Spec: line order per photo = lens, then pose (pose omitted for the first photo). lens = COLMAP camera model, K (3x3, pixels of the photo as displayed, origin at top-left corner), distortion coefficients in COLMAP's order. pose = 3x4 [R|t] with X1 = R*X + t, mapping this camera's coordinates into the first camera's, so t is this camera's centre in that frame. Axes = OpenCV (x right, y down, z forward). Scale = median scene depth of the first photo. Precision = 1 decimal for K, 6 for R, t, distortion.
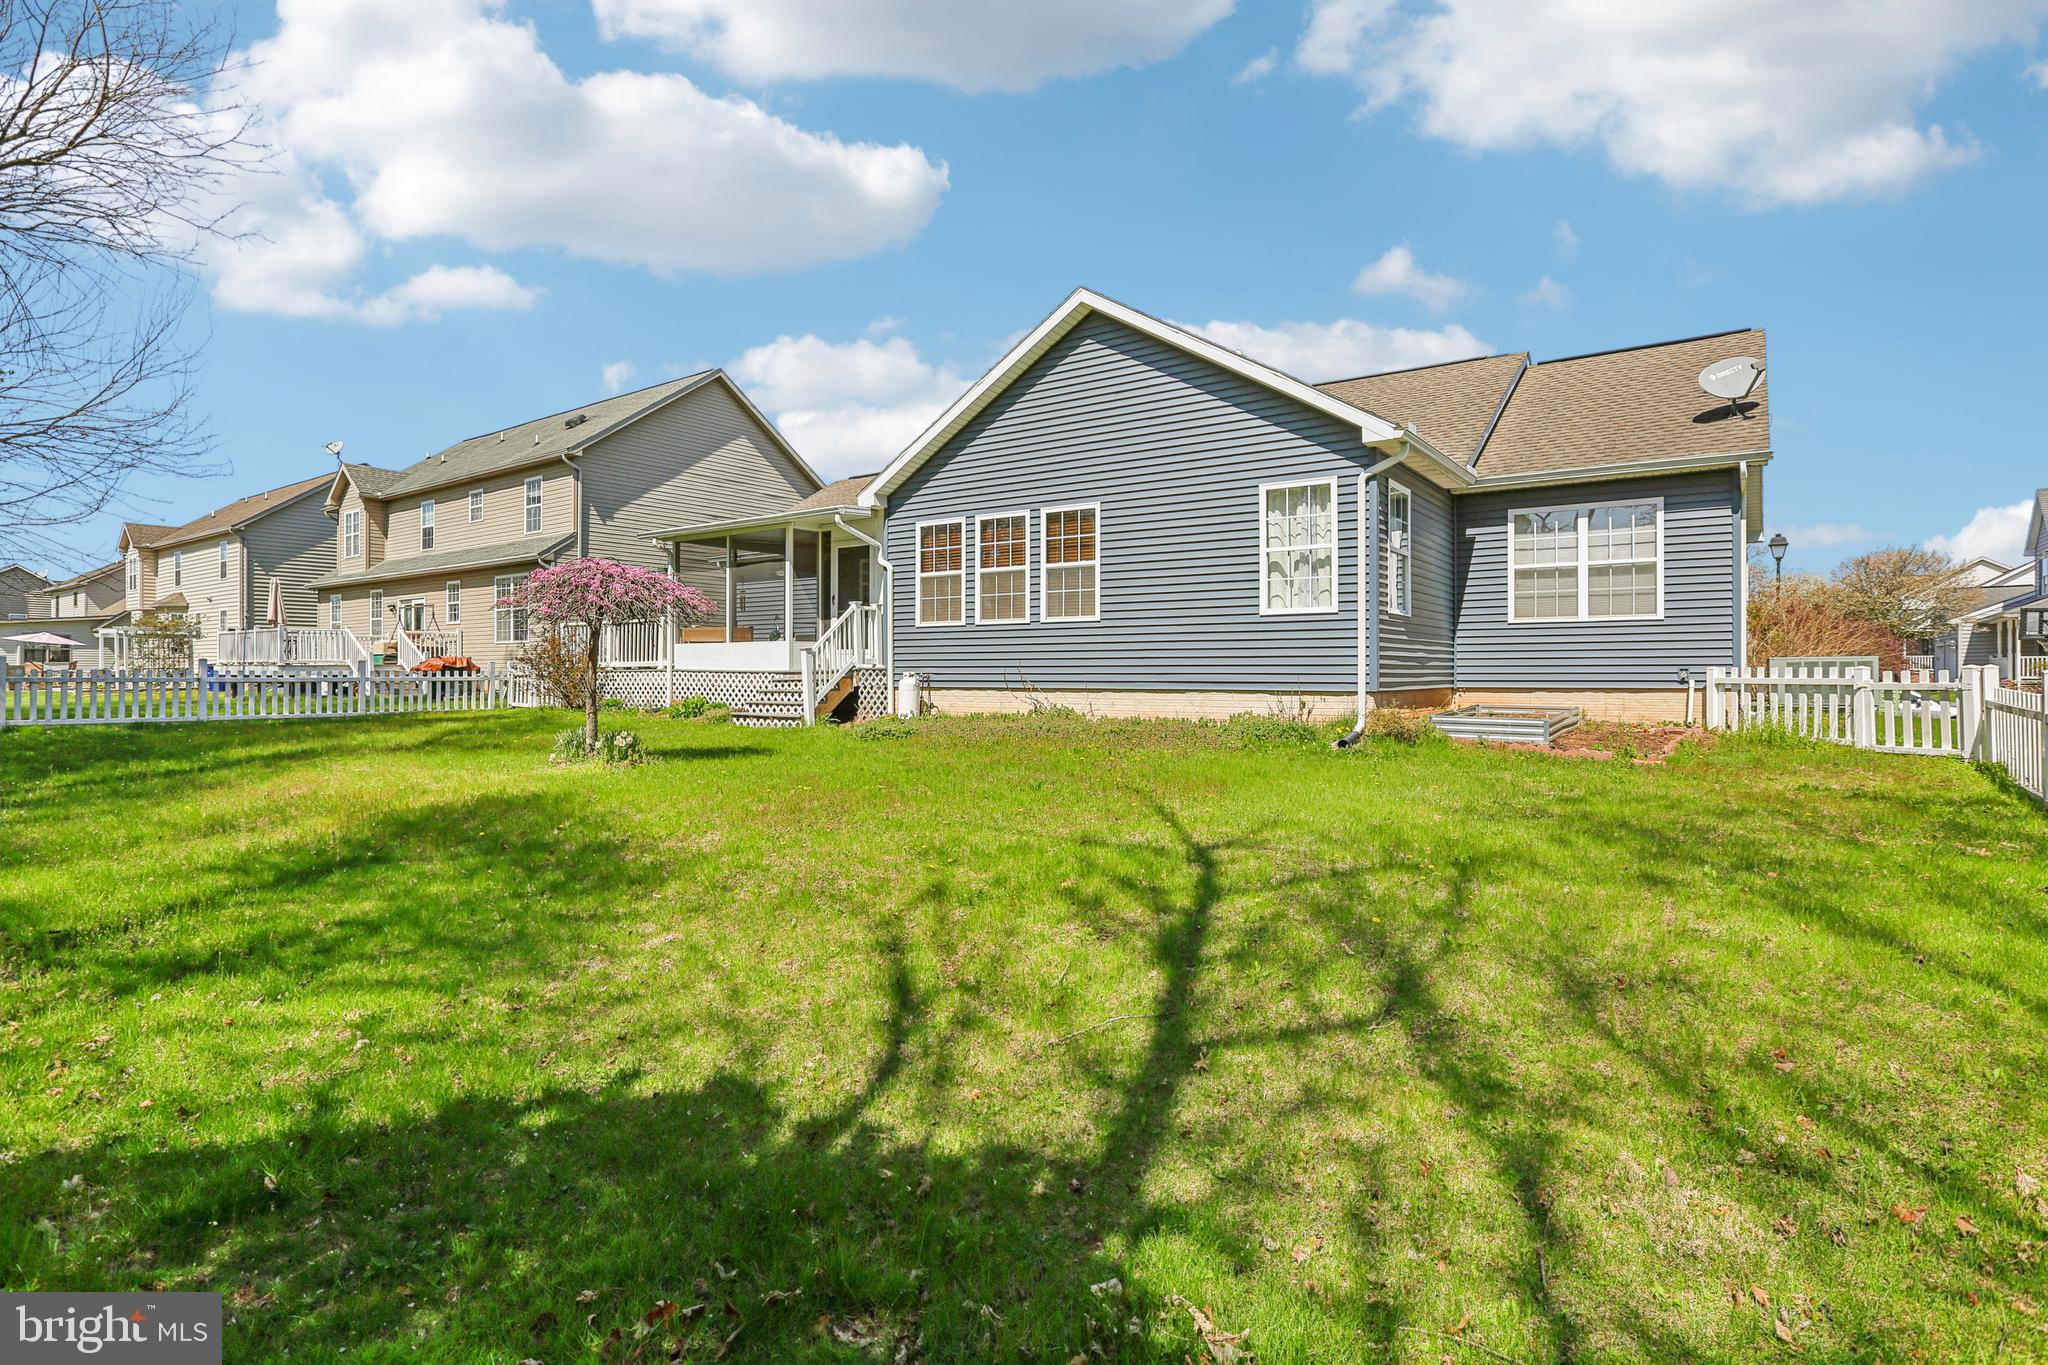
lens RADIAL K [[1047.8, 0, 1021.7], [0, 1047.8, 680.0], [0, 0, 1]] dist [-0.047891, -0.000061]
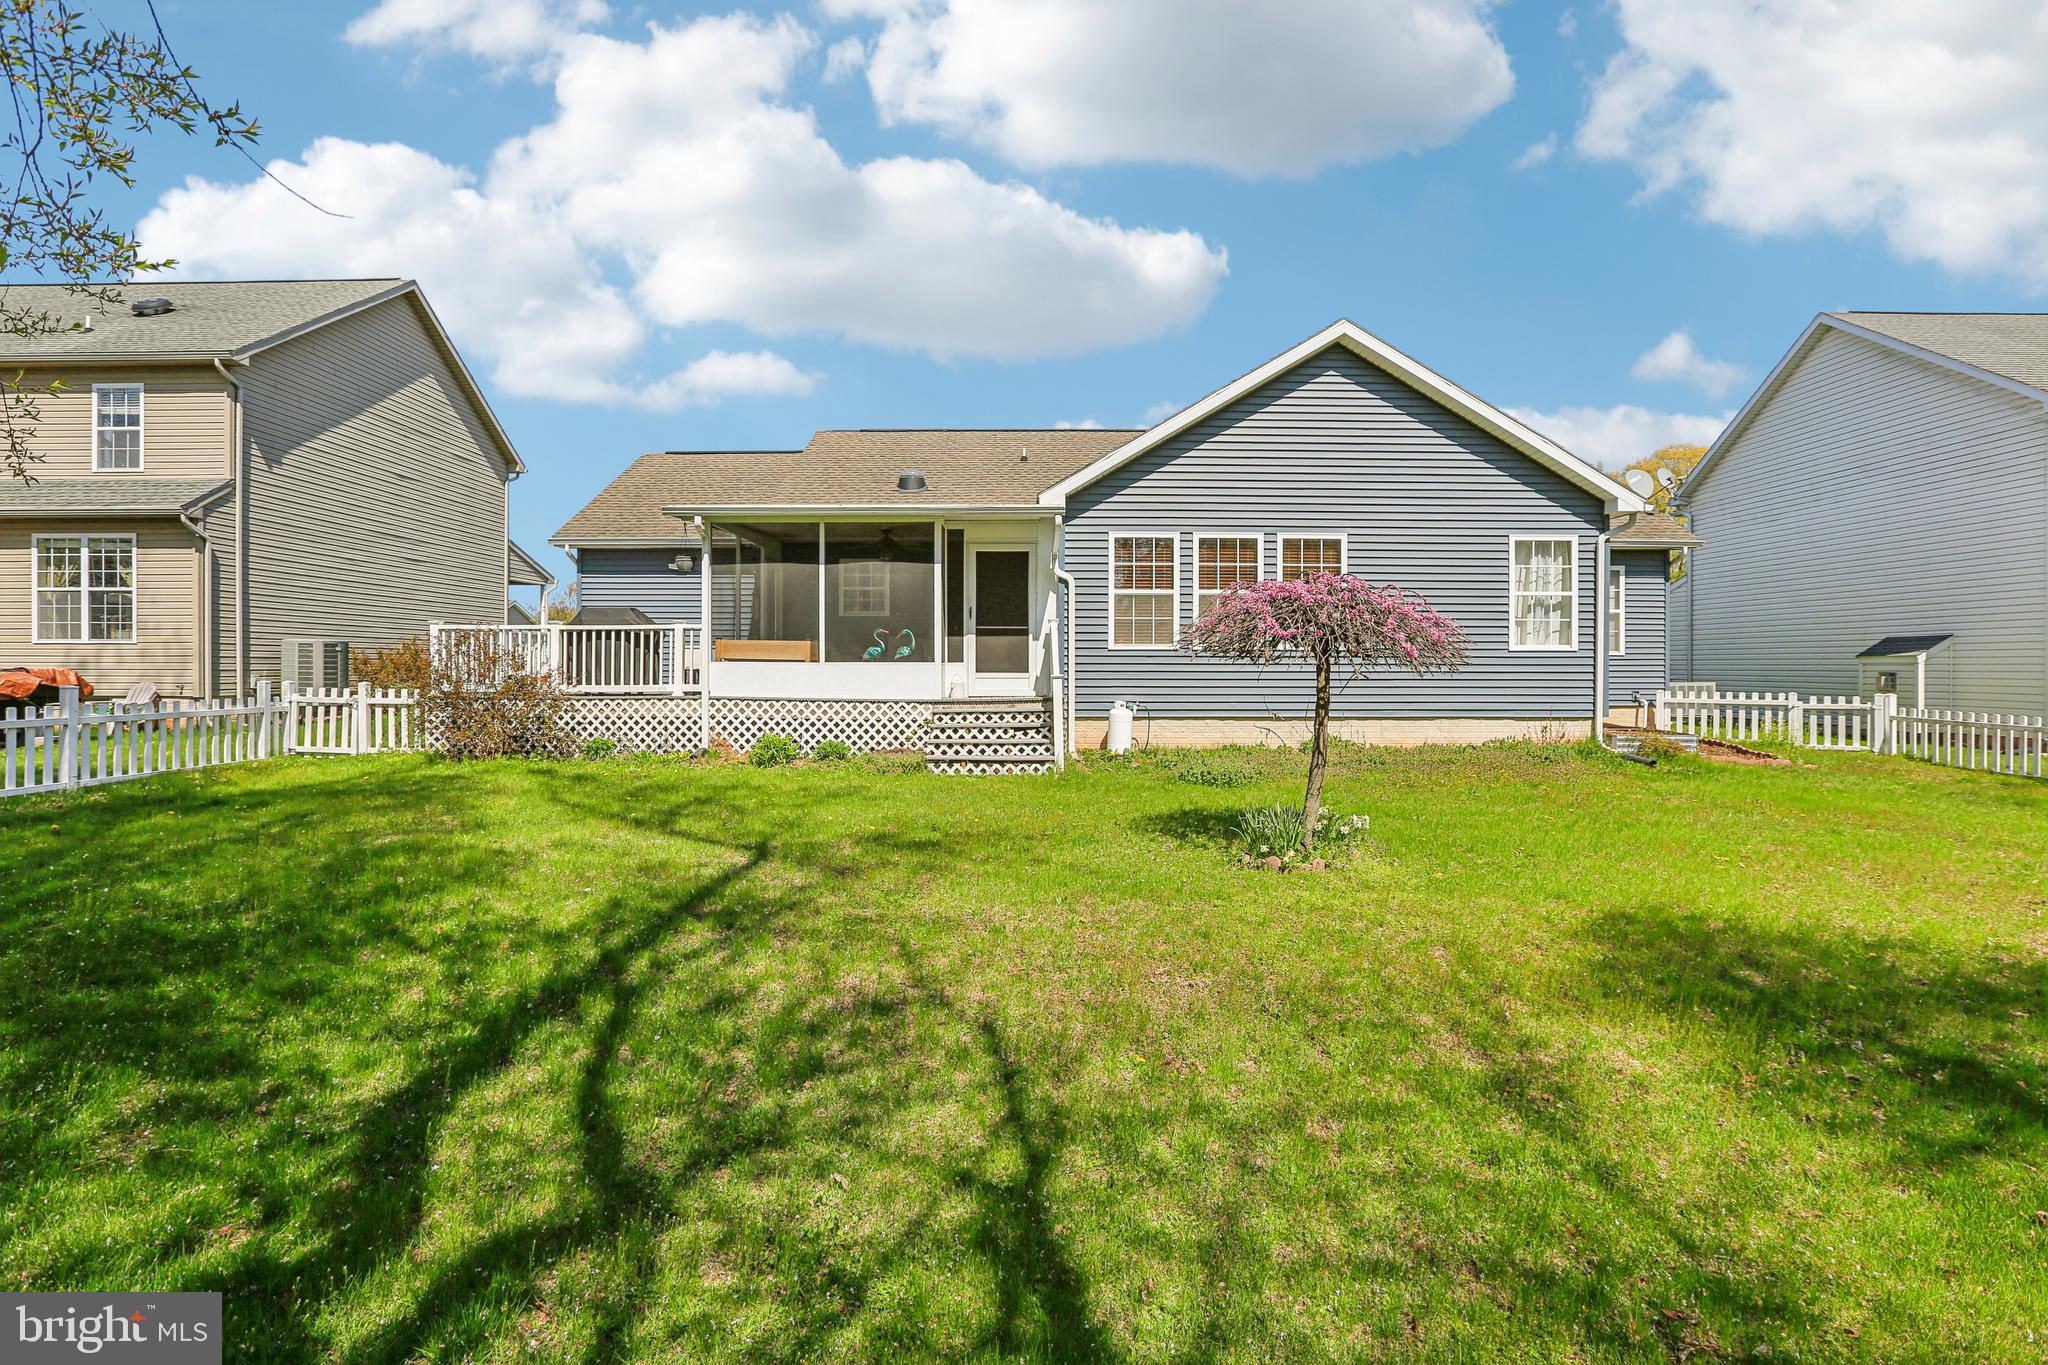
lens RADIAL K [[950.7, 0, 1028.3], [0, 950.7, 672.7], [0, 0, 1]] dist [-0.044280, 0.010973]
pose [[0.809724, -0.000487, 0.586810, -0.650897], [0.001041, 0.999999, -0.000607, -0.031336], [-0.586809, 0.001103, 0.809724, 0.396988]]
